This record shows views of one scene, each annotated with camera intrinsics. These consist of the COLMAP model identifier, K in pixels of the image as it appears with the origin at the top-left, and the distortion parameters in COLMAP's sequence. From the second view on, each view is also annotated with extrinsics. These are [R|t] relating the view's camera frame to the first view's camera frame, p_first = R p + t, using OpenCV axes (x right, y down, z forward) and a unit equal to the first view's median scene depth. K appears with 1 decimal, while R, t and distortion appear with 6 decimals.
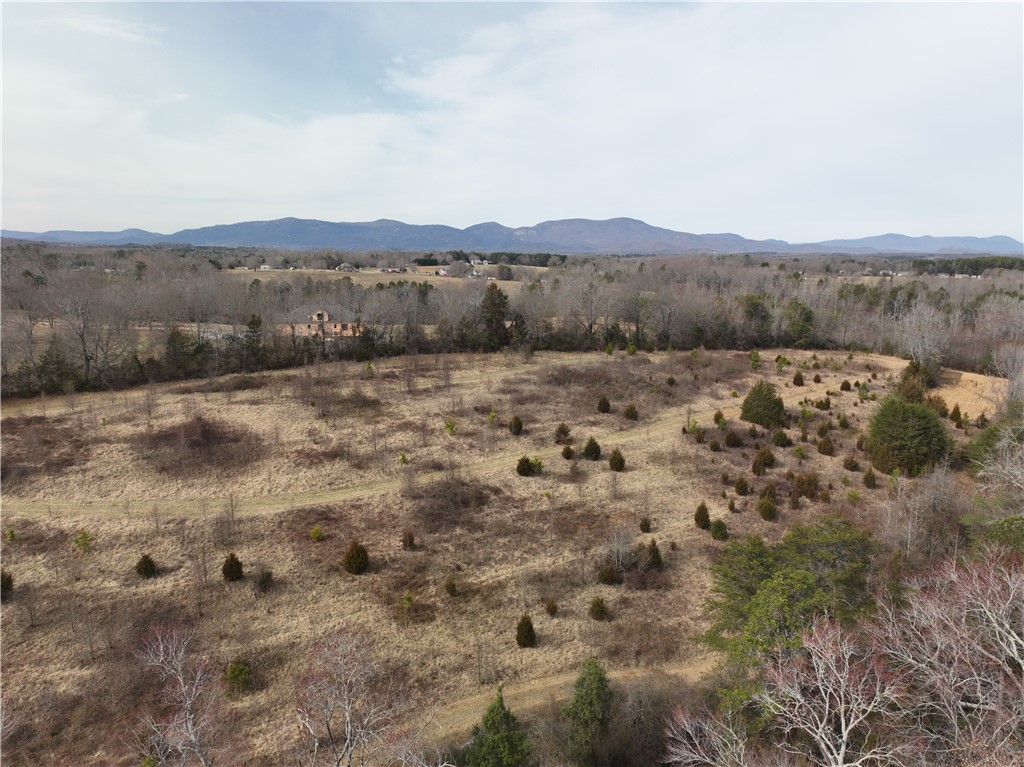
lens RADIAL K [[714.2, 0, 515.8], [0, 714.2, 381.2], [0, 0, 1]] dist [-0.001610, 0.019811]
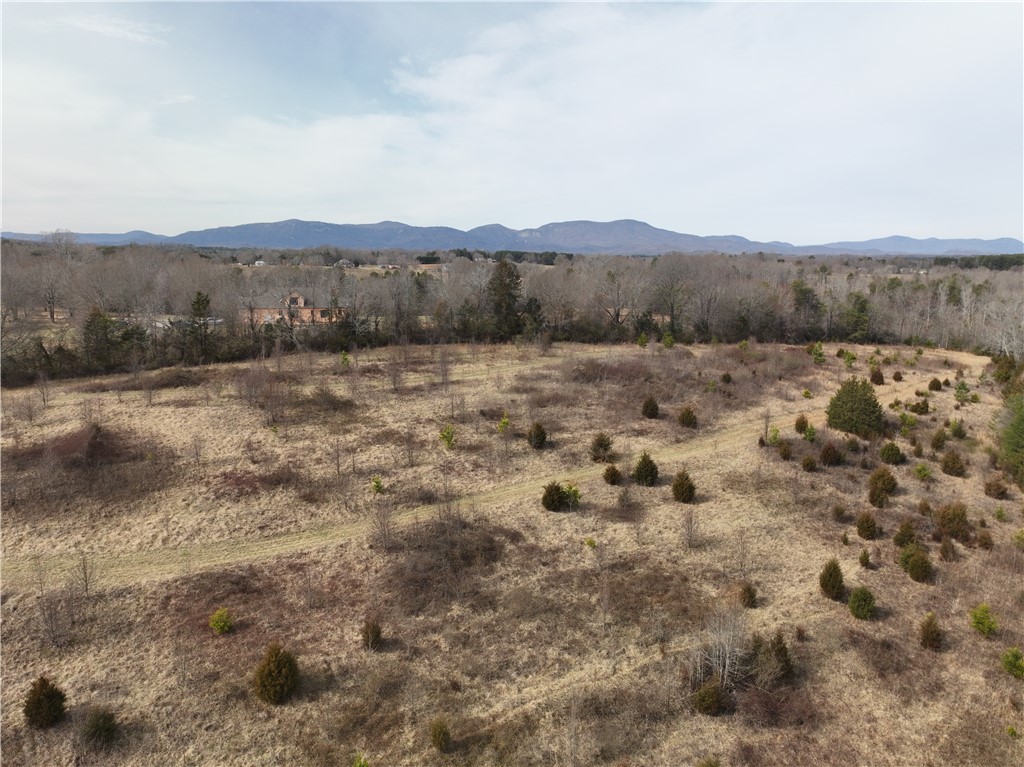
lens RADIAL K [[714.2, 0, 515.8], [0, 714.2, 383.9], [0, 0, 1]] dist [-0.001610, 0.019811]
pose [[0.999987, 0.001065, -0.005064, -0.018055], [-0.001064, 0.999999, 0.000321, 0.008553], [0.005065, -0.000315, 0.999987, 0.268040]]
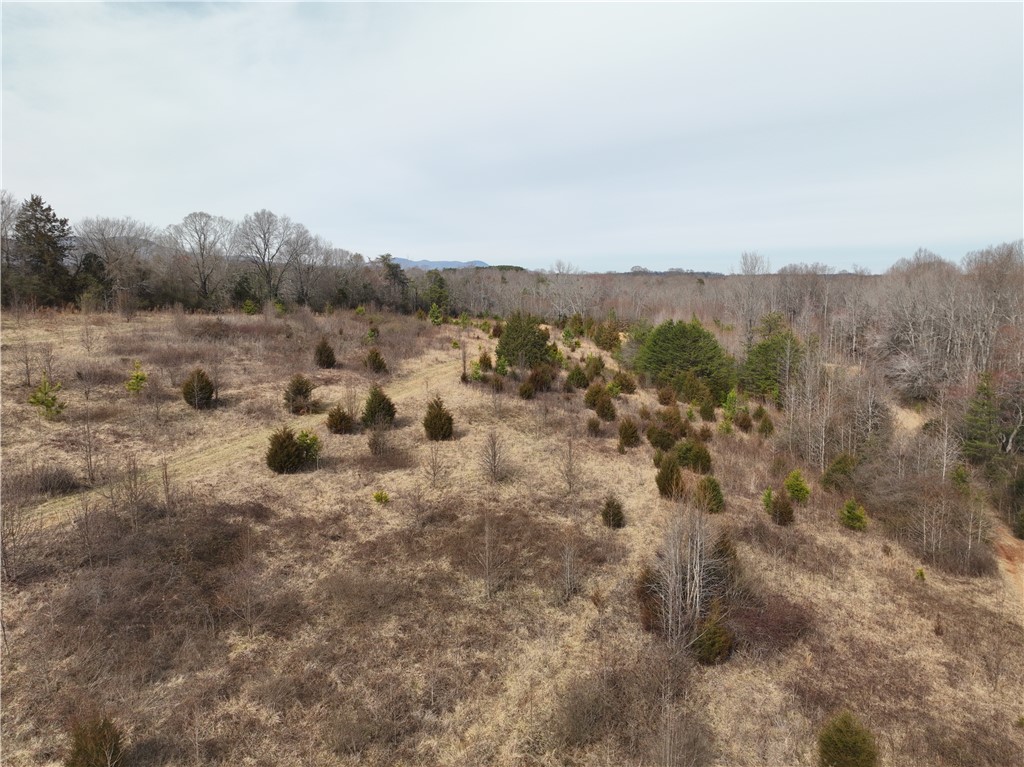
lens RADIAL K [[714.2, 0, 509.0], [0, 714.2, 385.2], [0, 0, 1]] dist [-0.001610, 0.019811]
pose [[0.808114, -0.094994, 0.581316, -0.111385], [0.110002, 0.993886, 0.009494, 0.077131], [-0.578664, 0.056274, 0.813622, 0.480848]]
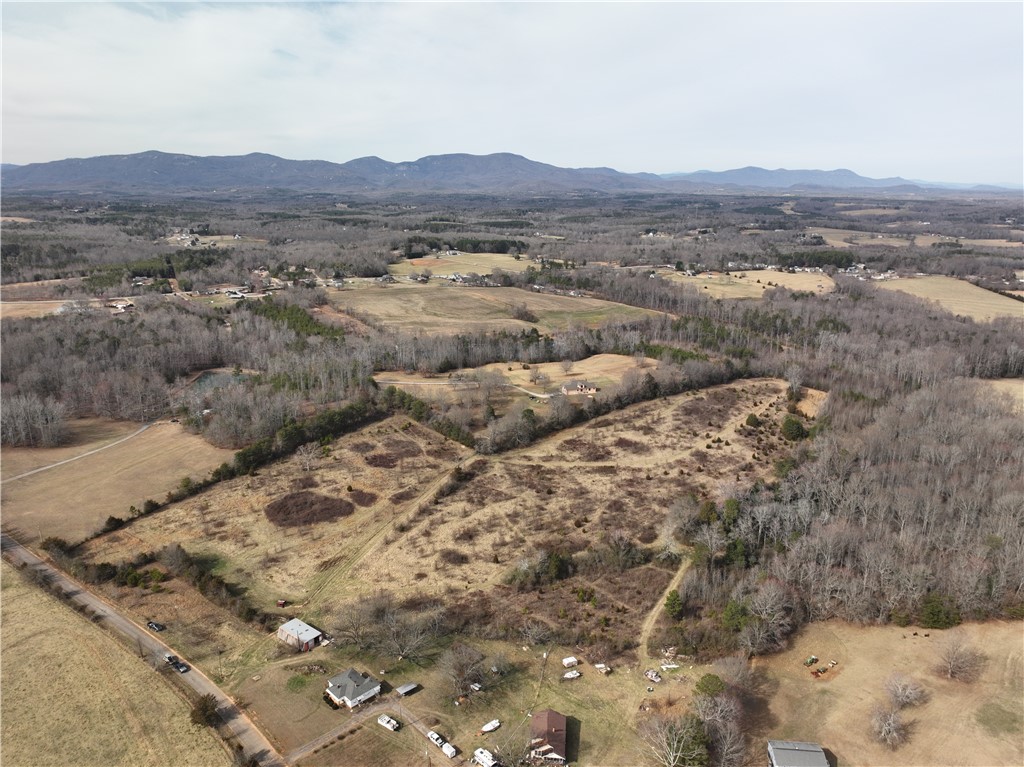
lens RADIAL K [[714.2, 0, 517.2], [0, 714.2, 383.1], [0, 0, 1]] dist [-0.001610, 0.019811]
pose [[0.984974, -0.046183, 0.166416, -1.471061], [0.029679, 0.994511, 0.100334, -0.579601], [-0.170136, -0.093887, 0.980938, -2.363909]]
